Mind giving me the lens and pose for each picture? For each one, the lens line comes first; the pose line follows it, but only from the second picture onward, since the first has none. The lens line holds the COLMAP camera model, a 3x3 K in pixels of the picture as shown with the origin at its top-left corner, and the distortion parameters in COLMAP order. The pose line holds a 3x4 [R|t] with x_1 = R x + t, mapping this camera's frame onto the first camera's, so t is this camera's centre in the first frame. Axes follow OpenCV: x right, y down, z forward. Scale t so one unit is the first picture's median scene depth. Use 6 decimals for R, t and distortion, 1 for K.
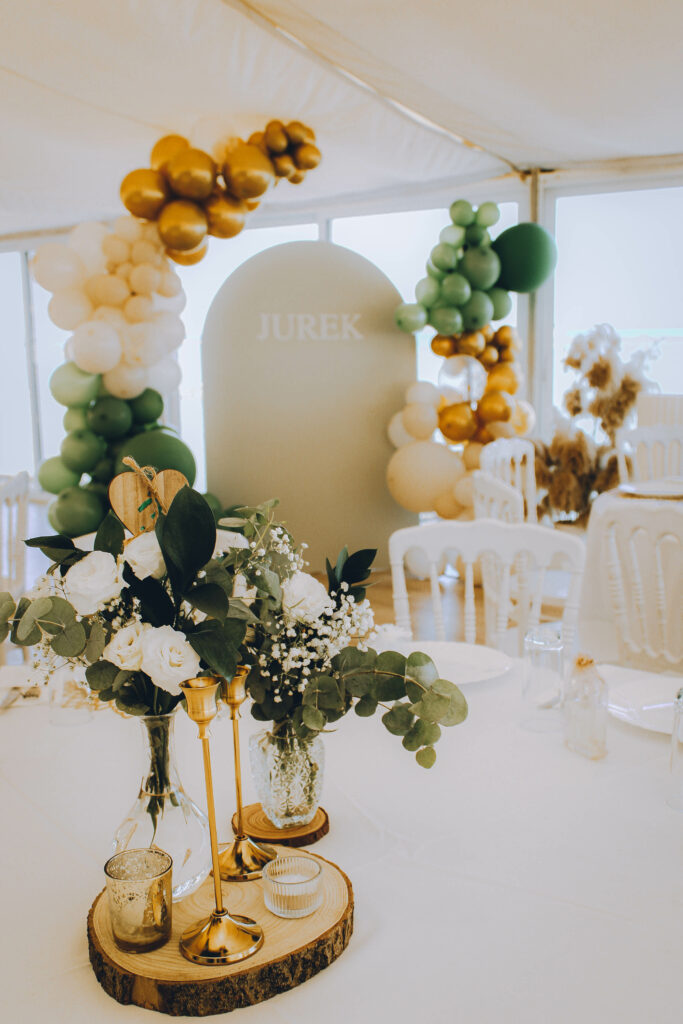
lens RADIAL K [[1104.3, 0, 341.5], [0, 1104.3, 512.0], [0, 0, 1]] dist [0.112299, -0.003368]
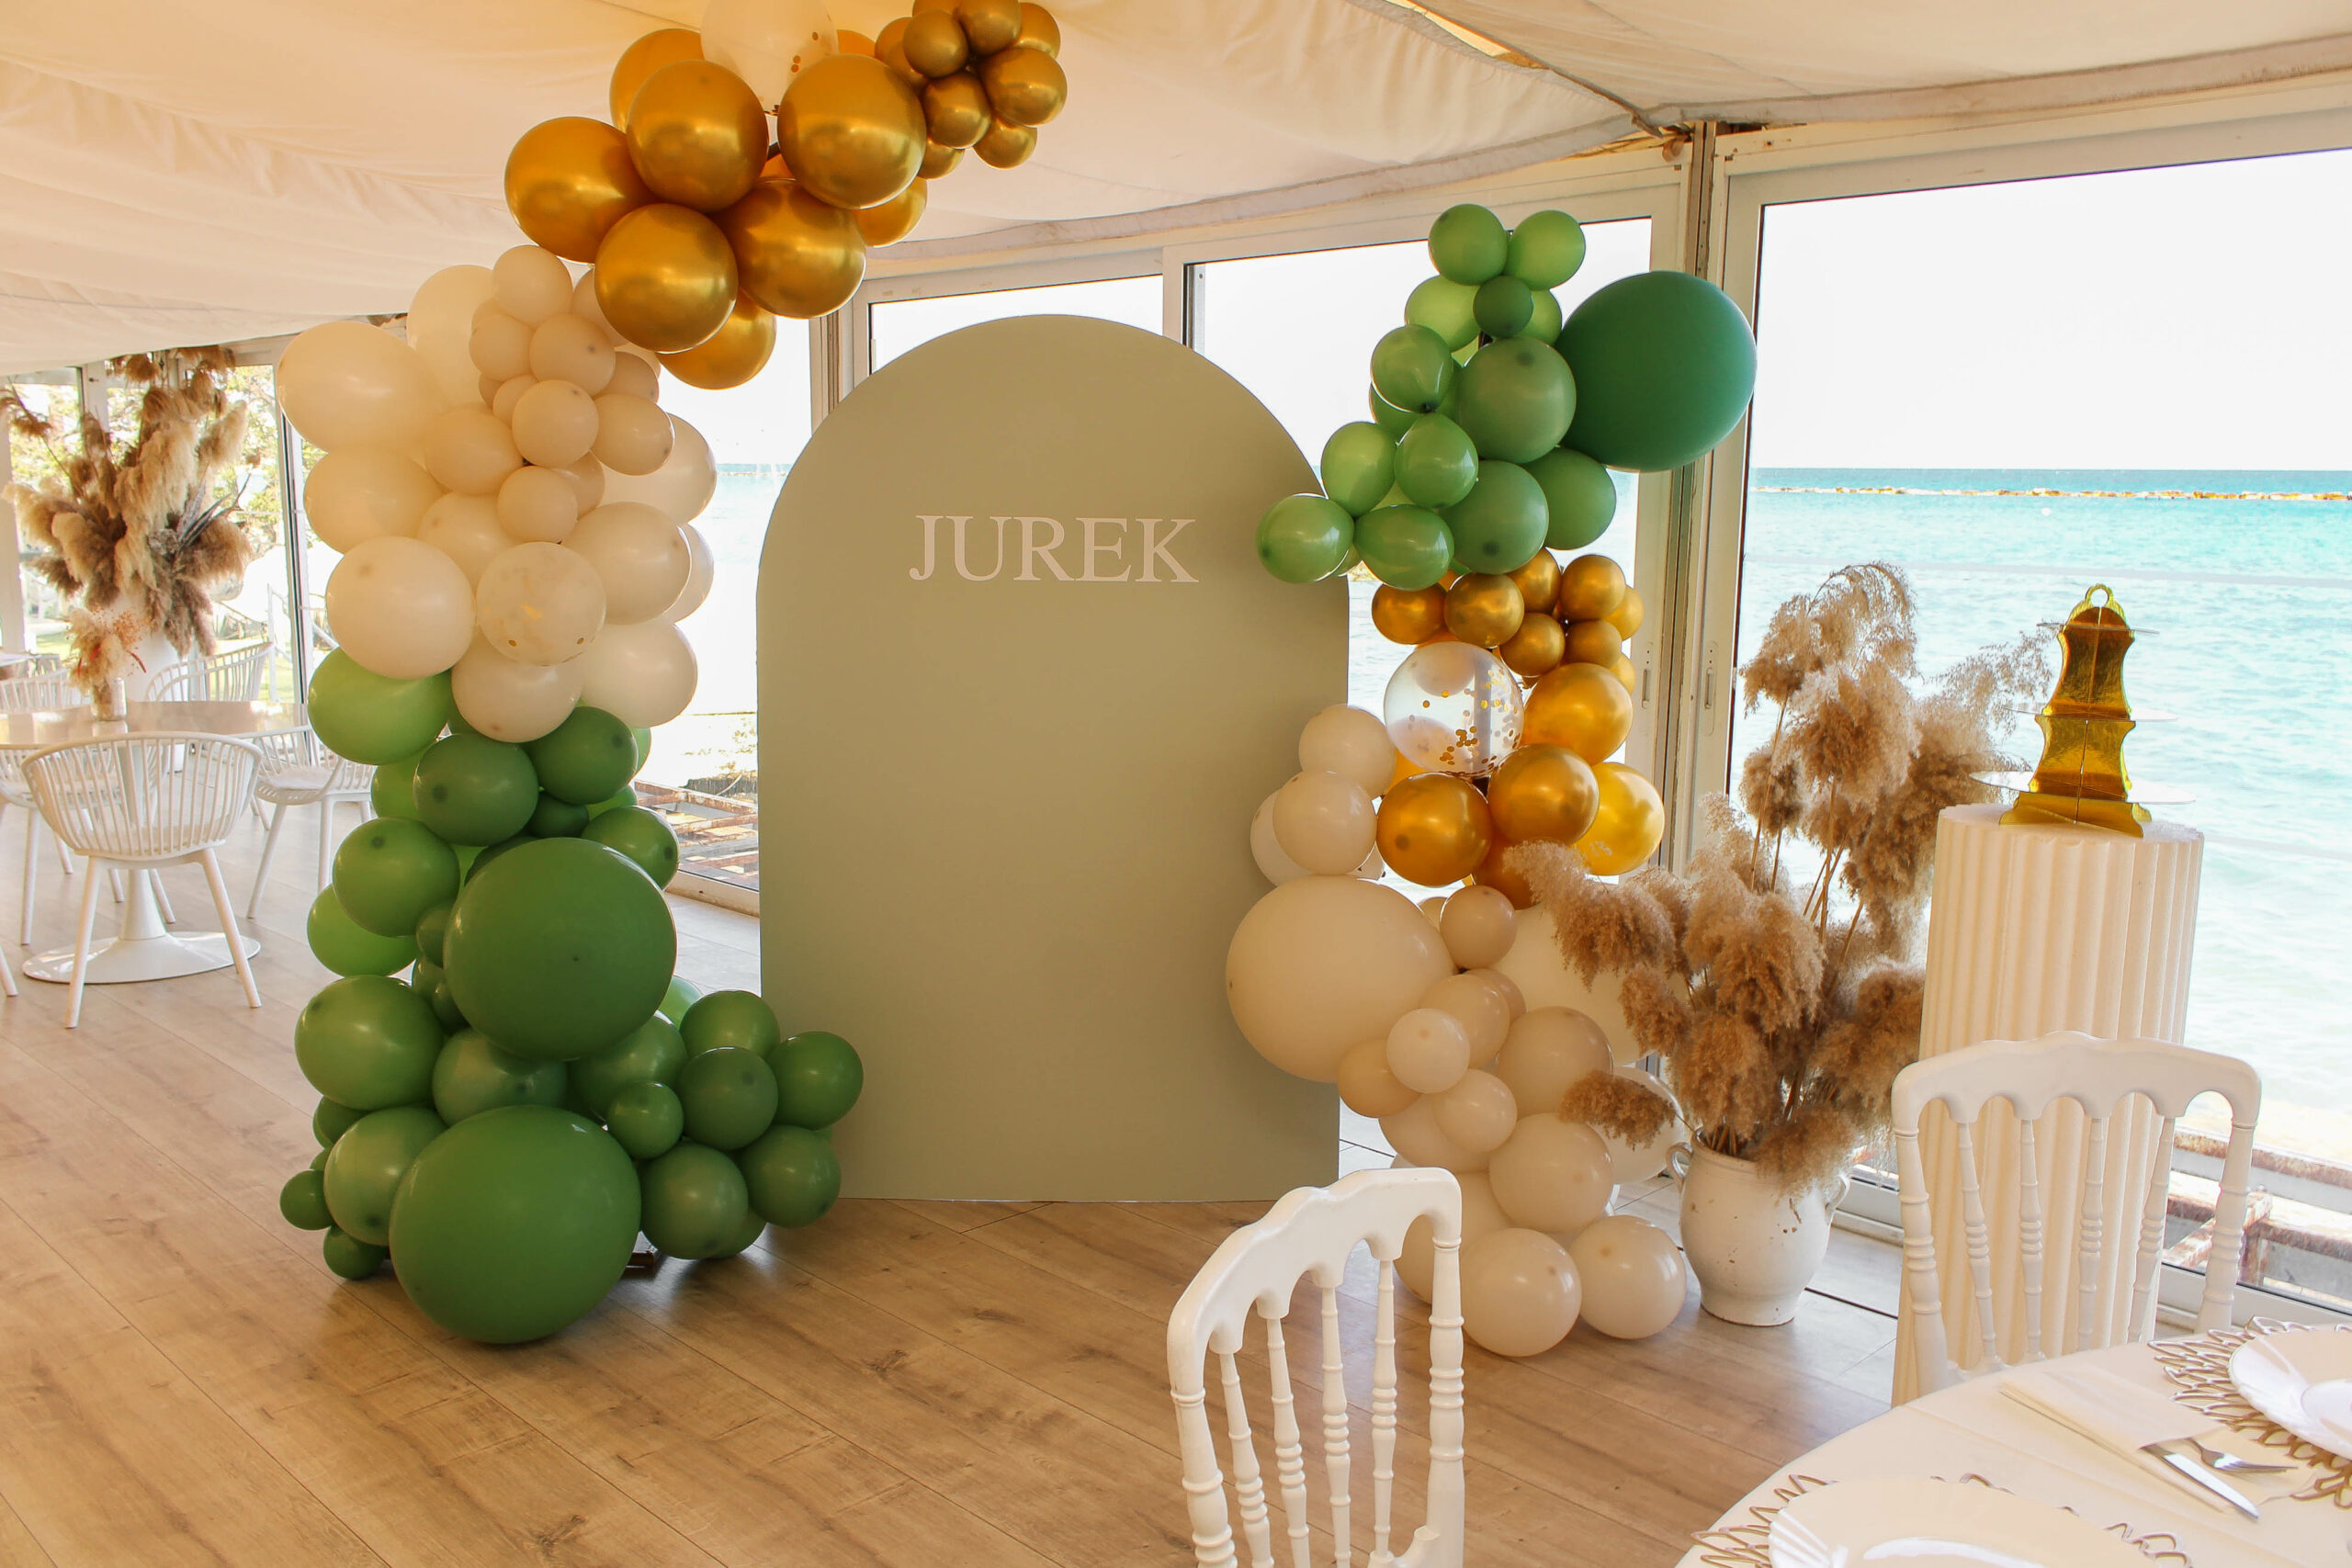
lens RADIAL K [[1856.0, 0, 1176.0], [0, 1856.0, 784.0], [0, 0, 1]] dist [0.055323, 0.000658]
pose [[0.985728, 0.047361, -0.161545, 0.120582], [-0.045418, 0.998845, 0.015699, -0.102819], [0.162102, -0.008138, 0.986740, 0.401402]]
